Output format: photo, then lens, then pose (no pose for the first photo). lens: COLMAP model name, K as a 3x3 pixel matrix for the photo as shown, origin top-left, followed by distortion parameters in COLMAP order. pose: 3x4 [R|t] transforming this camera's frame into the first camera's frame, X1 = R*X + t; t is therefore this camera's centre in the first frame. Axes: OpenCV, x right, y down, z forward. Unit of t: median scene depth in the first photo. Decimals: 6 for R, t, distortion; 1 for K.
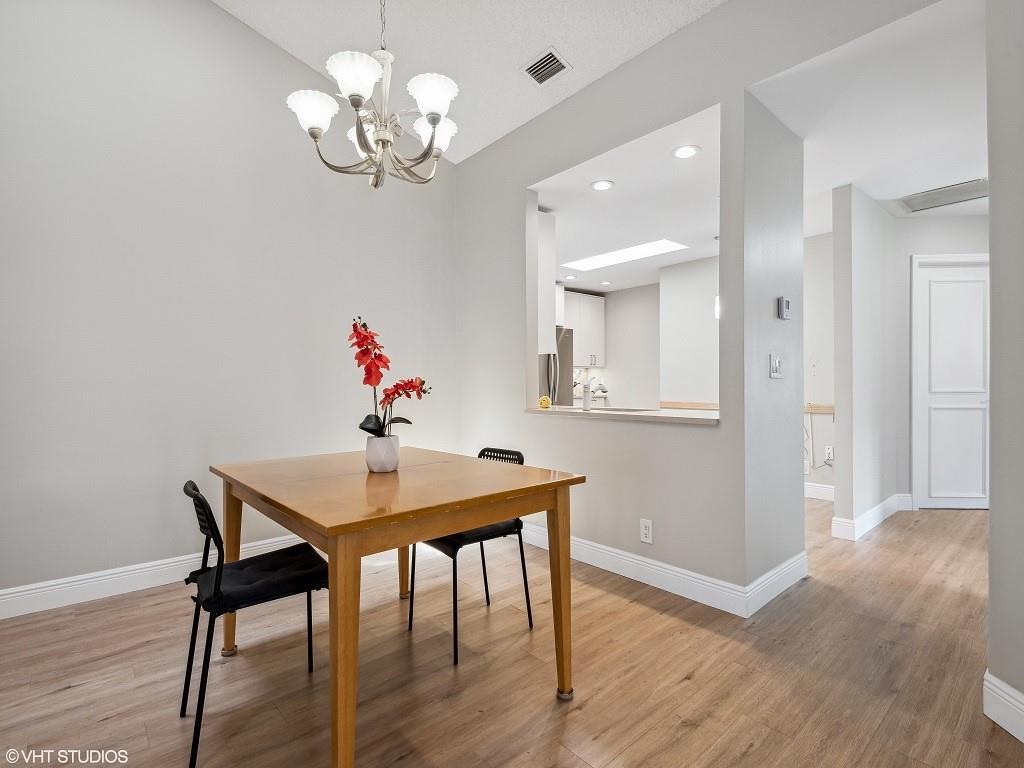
lens RADIAL K [[493.0, 0, 512.0], [0, 493.0, 384.0], [0, 0, 1]] dist [0.004547, 0.000745]
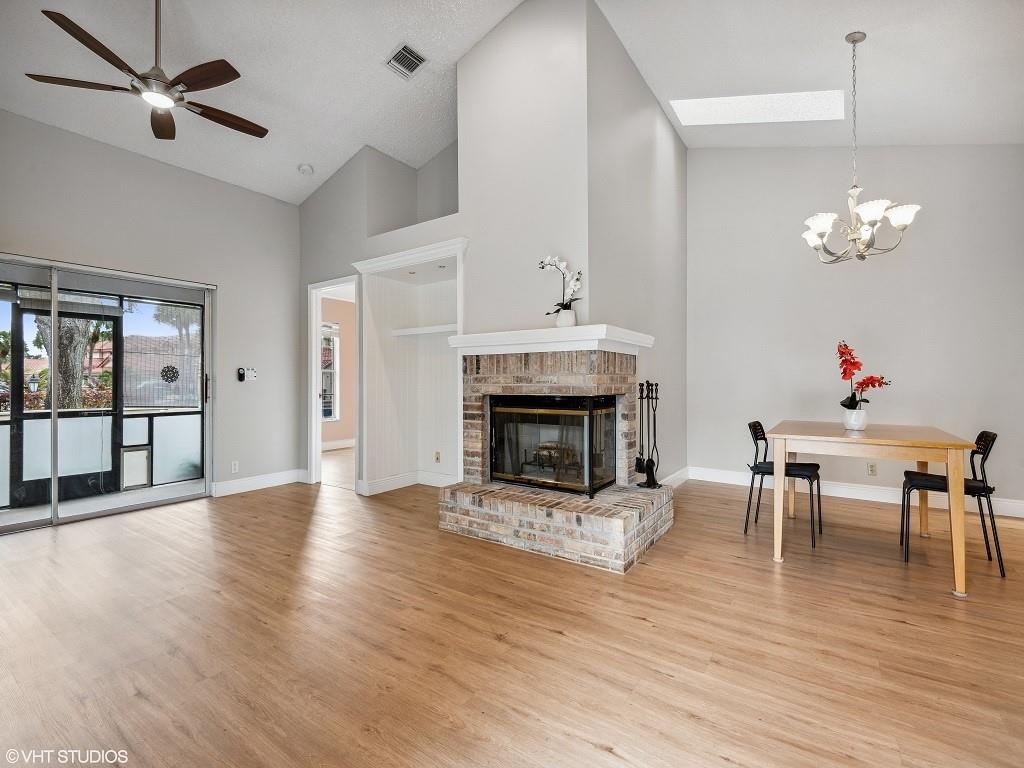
lens RADIAL K [[469.4, 0, 512.0], [0, 469.4, 384.0], [0, 0, 1]] dist [0.043346, -0.000323]
pose [[0.234011, 0.006914, -0.972209, 1.063309], [-0.003175, 0.999975, 0.006348, 0.010897], [0.972229, 0.001601, 0.234027, -0.539577]]
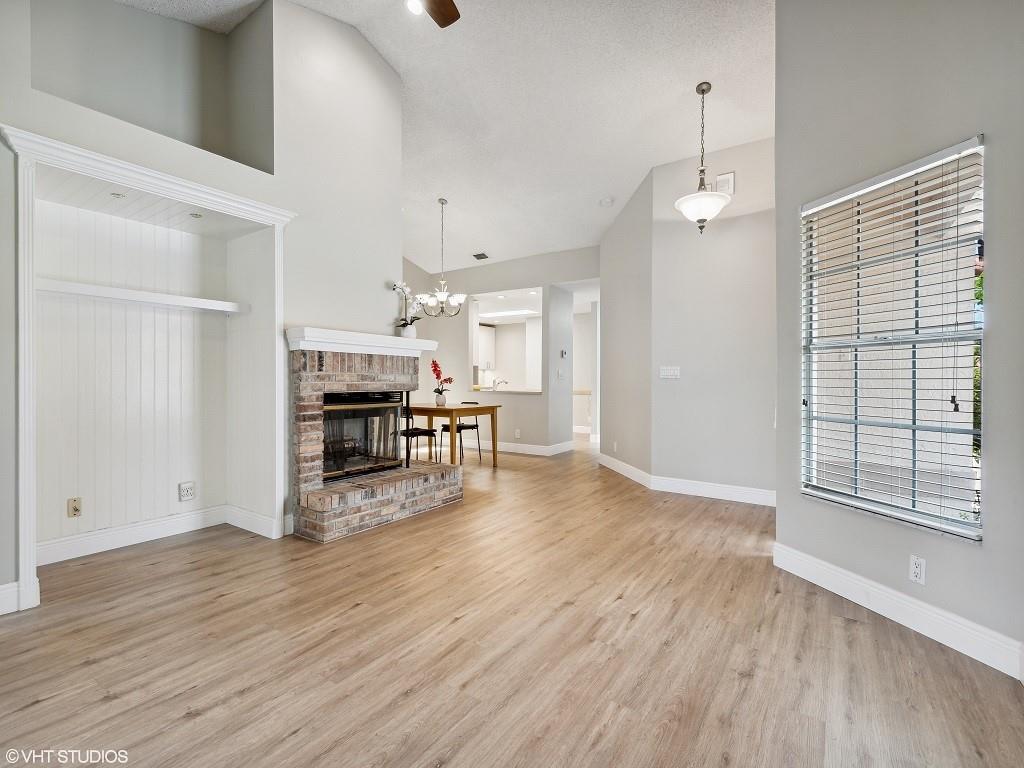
lens RADIAL K [[468.6, 0, 512.0], [0, 468.6, 384.0], [0, 0, 1]] dist [0.004266, -0.000424]
pose [[0.969800, 0.004993, 0.243850, -0.559315], [-0.005704, 0.999981, 0.002210, 0.022910], [-0.243835, -0.003534, 0.969810, -2.147004]]
